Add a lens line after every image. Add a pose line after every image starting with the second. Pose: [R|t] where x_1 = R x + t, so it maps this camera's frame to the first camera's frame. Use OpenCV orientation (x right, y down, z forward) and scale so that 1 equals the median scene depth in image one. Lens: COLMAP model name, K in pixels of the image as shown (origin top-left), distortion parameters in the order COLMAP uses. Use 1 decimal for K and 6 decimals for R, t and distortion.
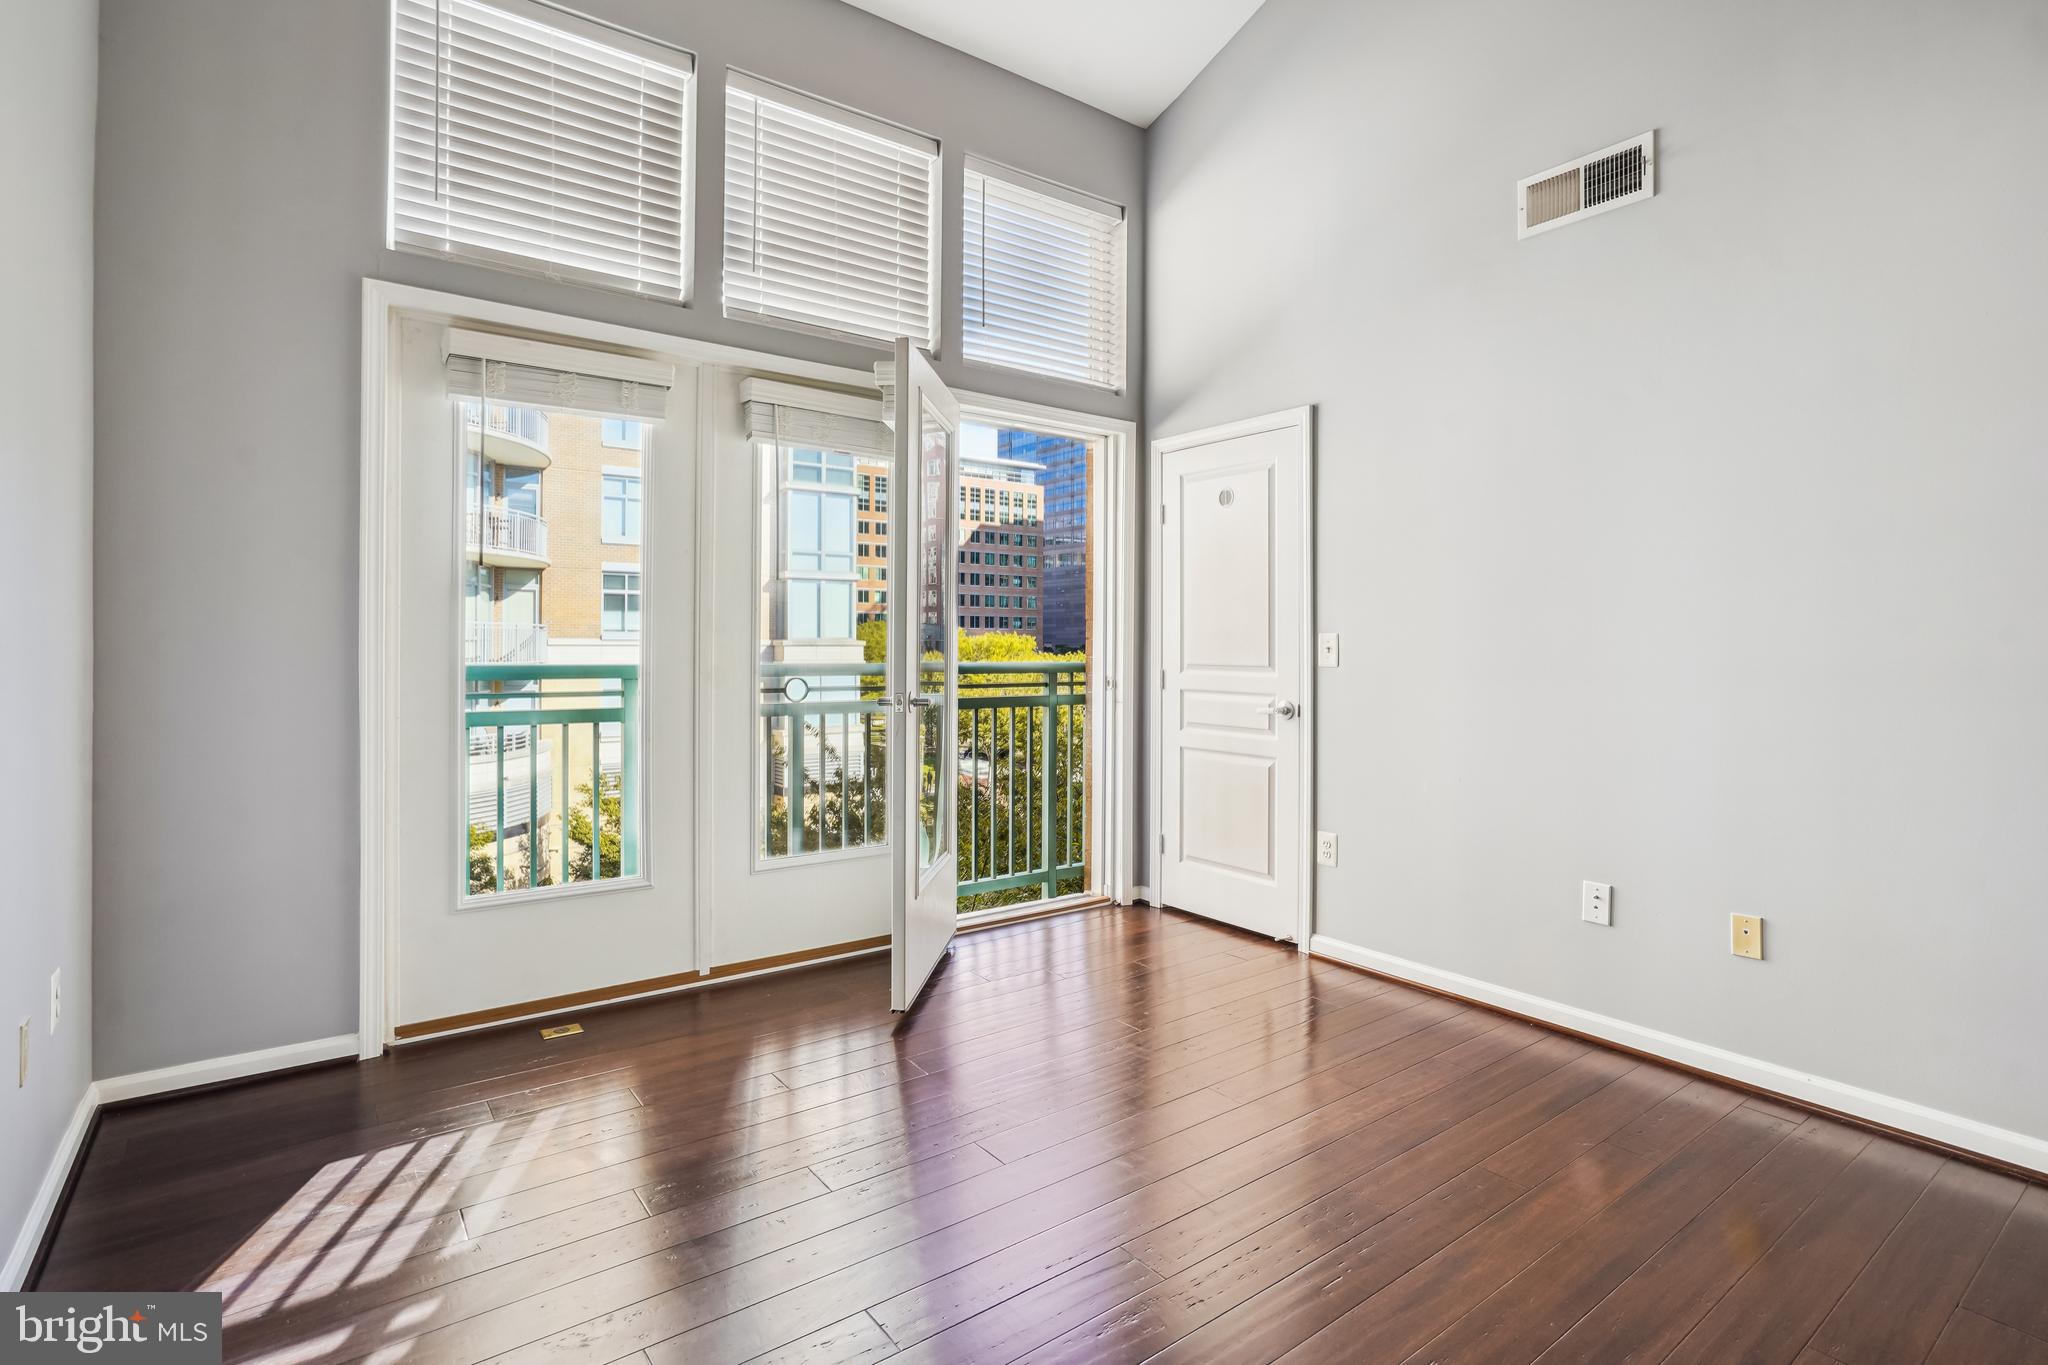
lens RADIAL K [[991.3, 0, 1020.6], [0, 991.3, 661.3], [0, 0, 1]] dist [-0.044481, 0.027487]
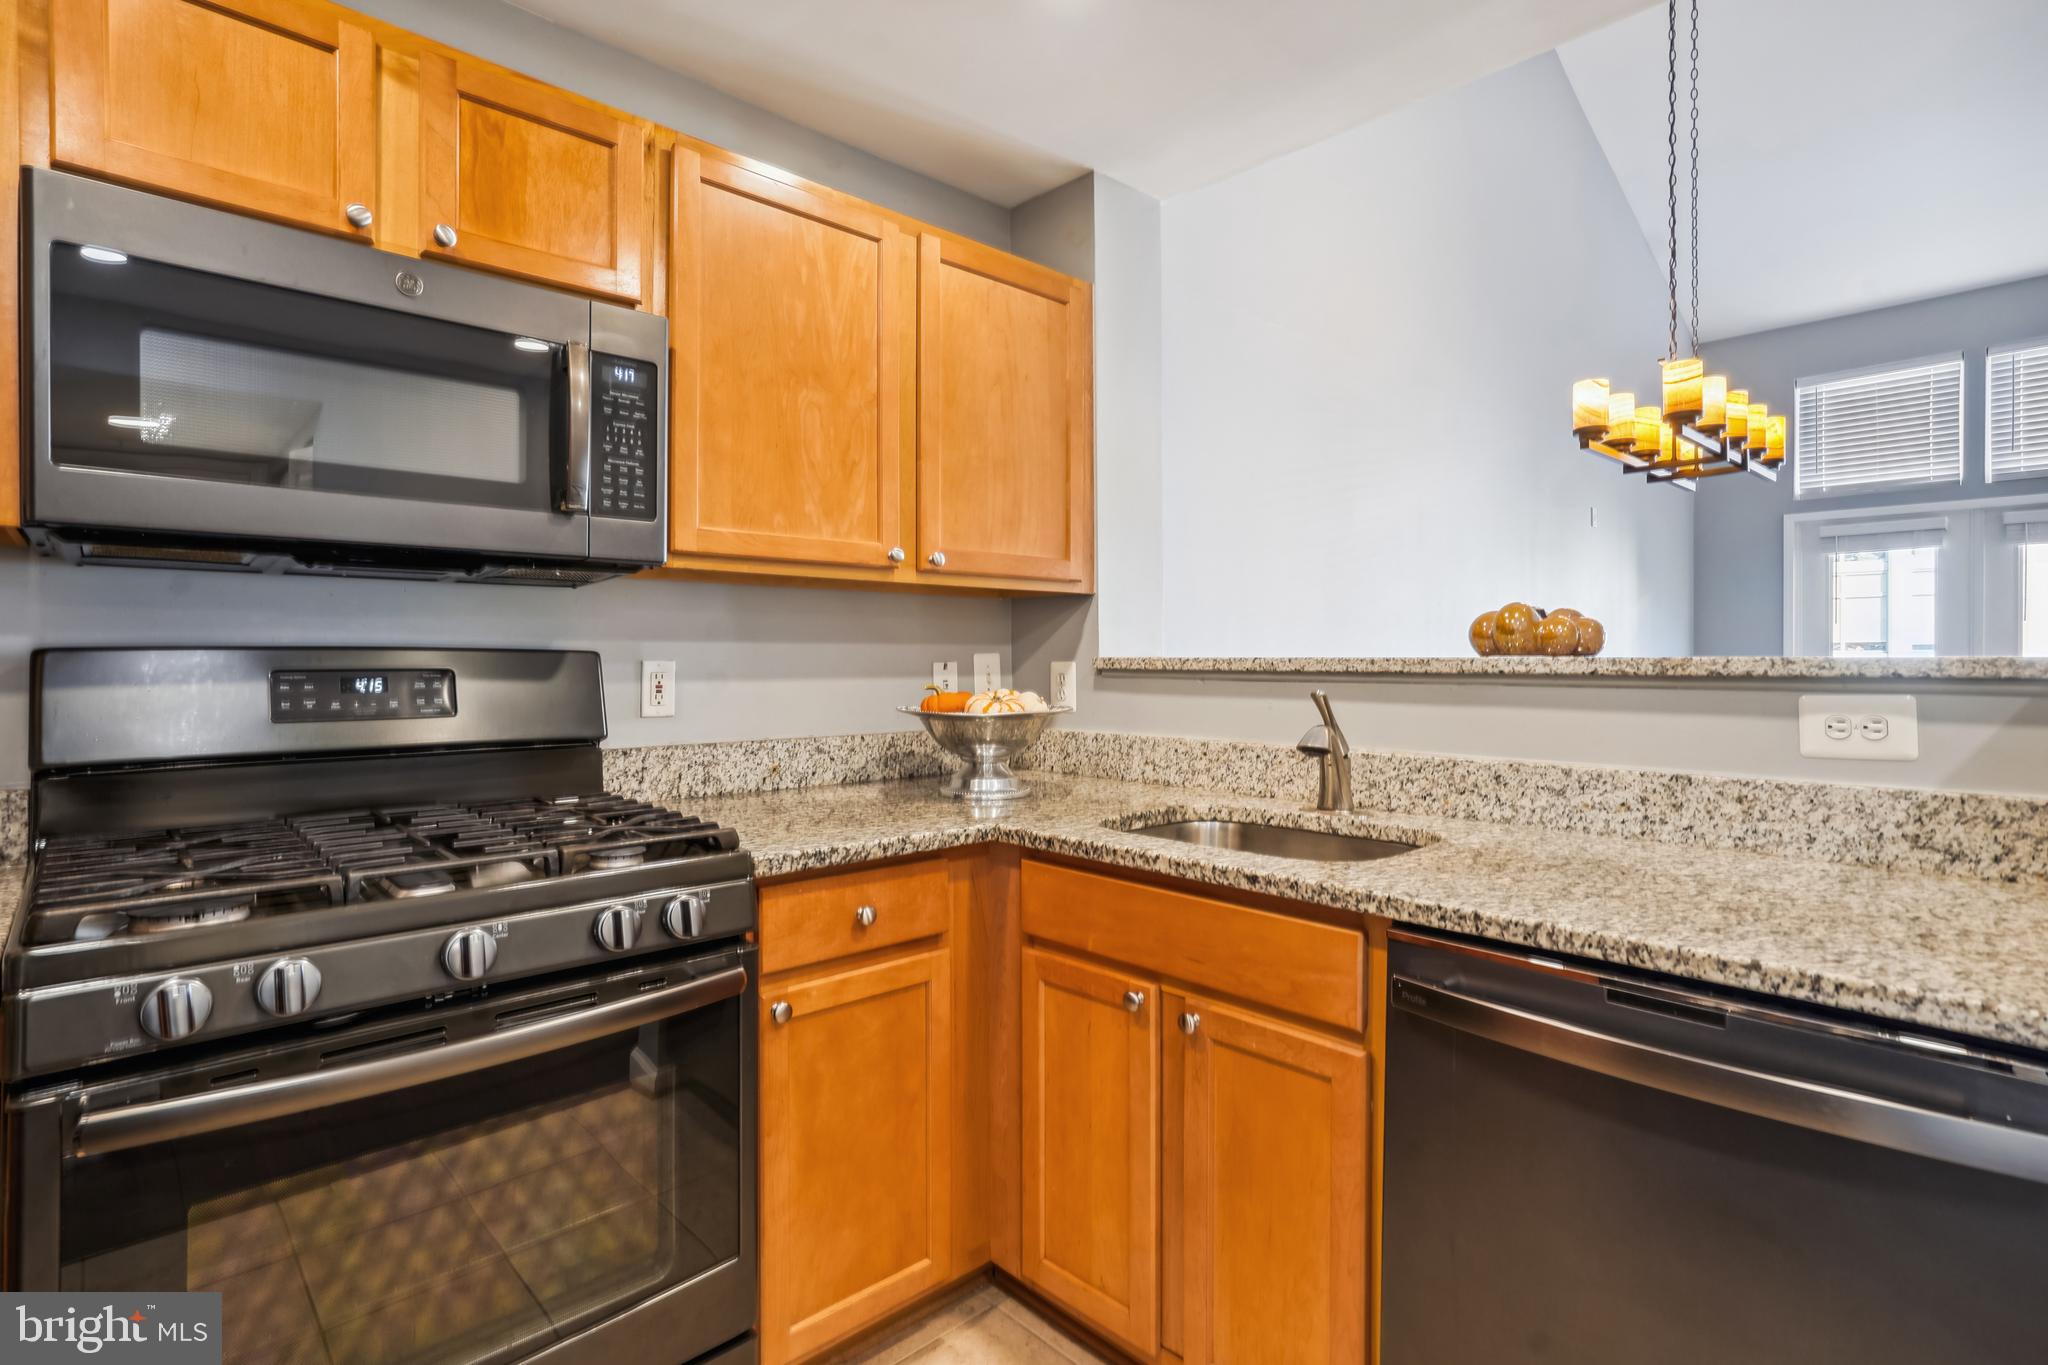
lens RADIAL K [[991.3, 0, 1020.6], [0, 991.3, 661.3], [0, 0, 1]] dist [-0.044481, 0.027487]
pose [[0.123570, -0.002953, -0.992331, 1.334407], [-0.014836, 0.999878, -0.004823, 0.028613], [0.992225, 0.015318, 0.123511, -1.075343]]
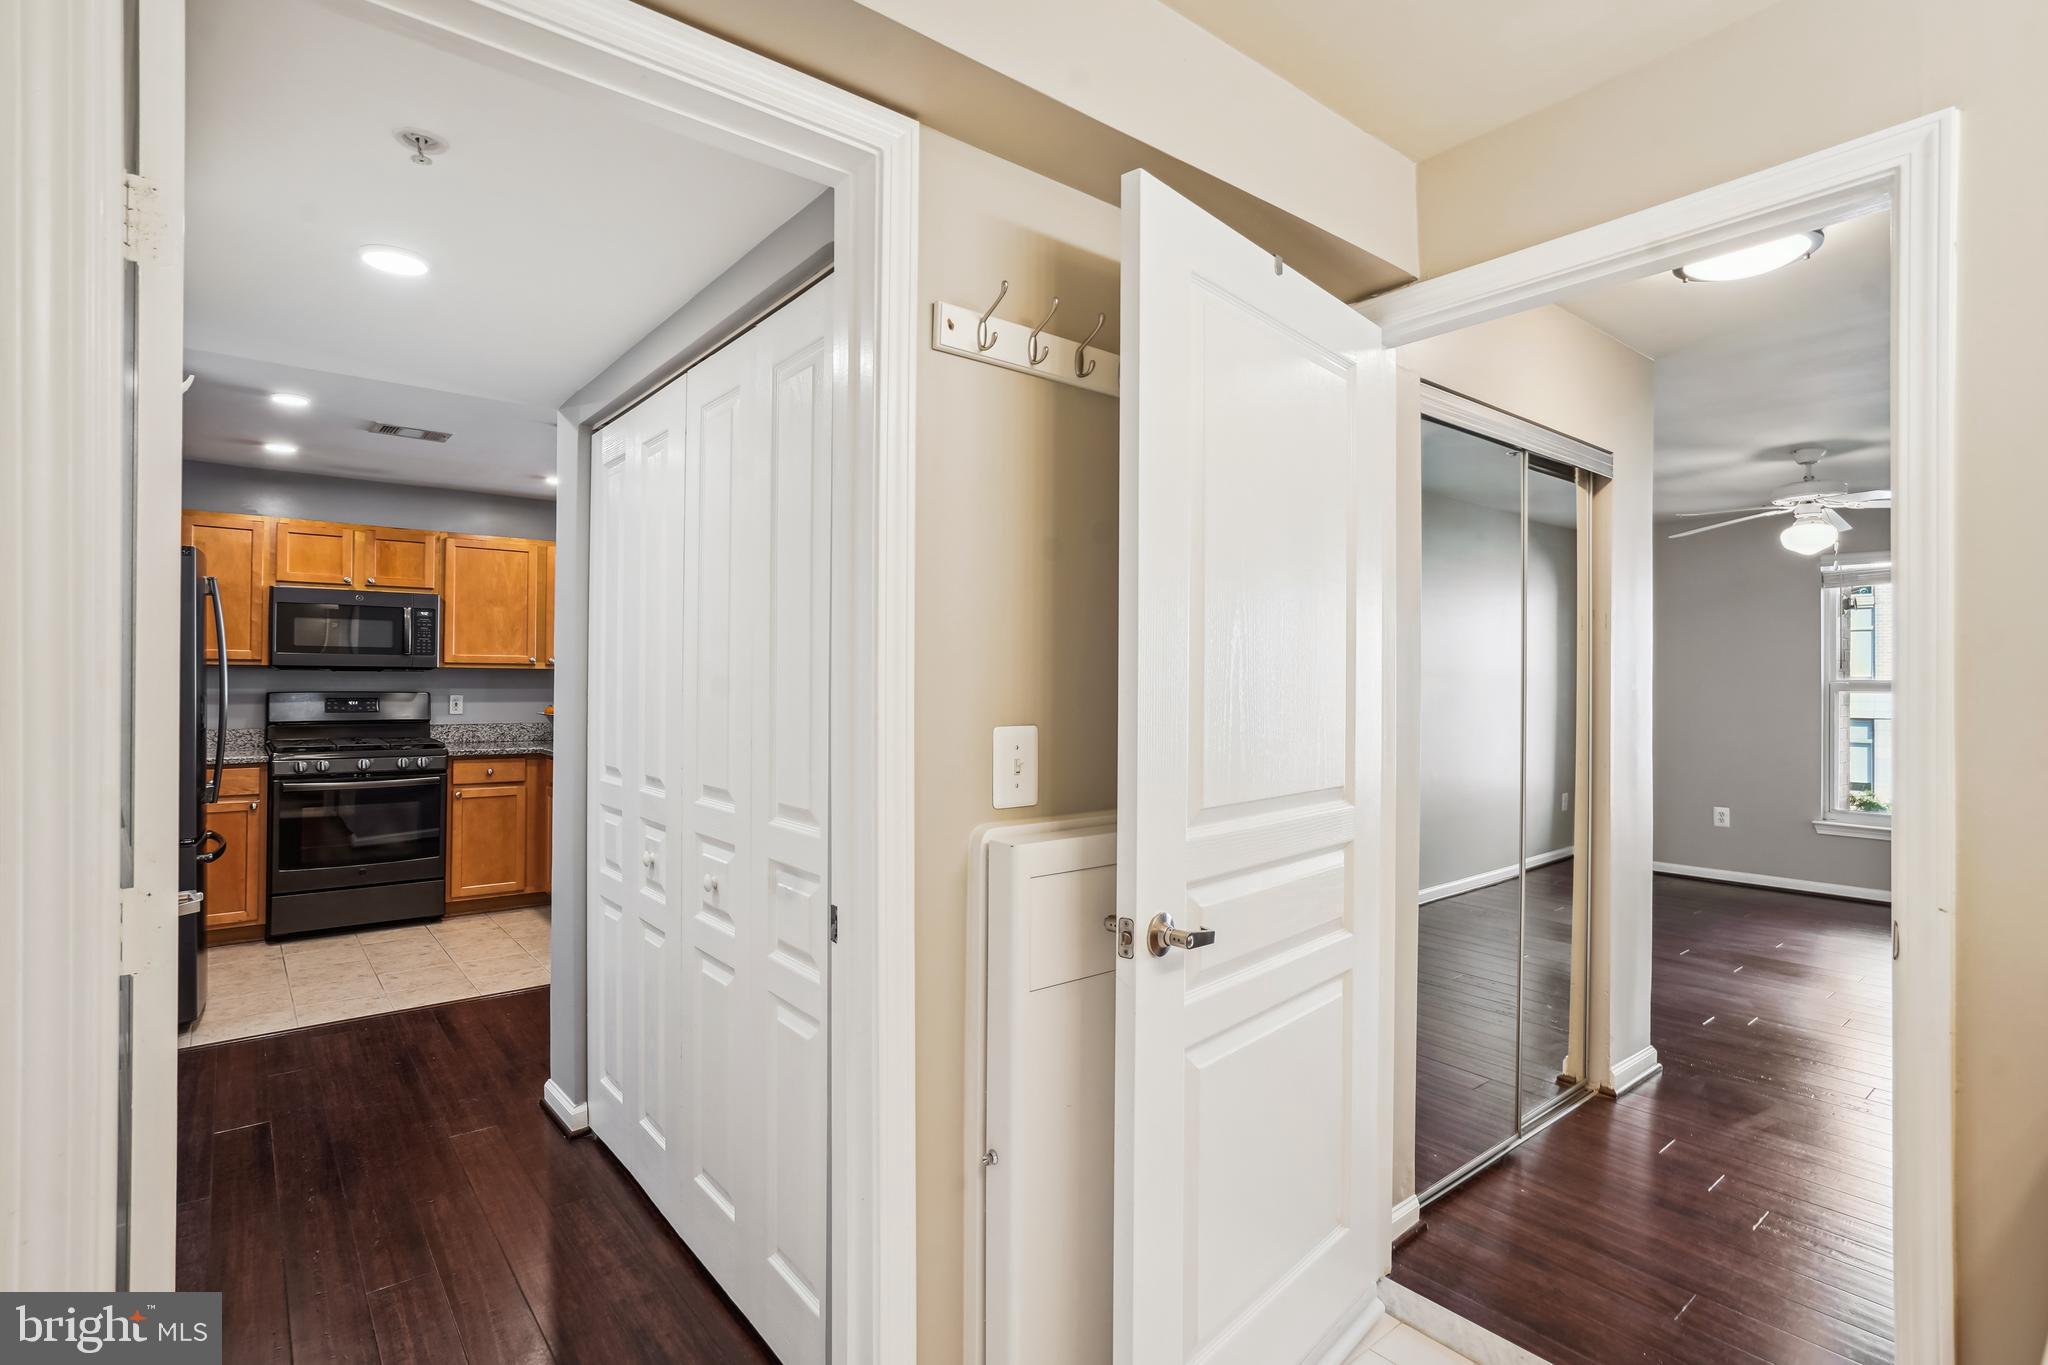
lens RADIAL K [[982.2, 0, 1024.3], [0, 982.2, 677.1], [0, 0, 1]] dist [-0.039780, 0.020903]
pose [[0.055626, -0.008494, -0.998416, 2.478380], [-0.025541, 0.999624, -0.009927, -0.011443], [0.998125, 0.026053, 0.055388, -0.318565]]
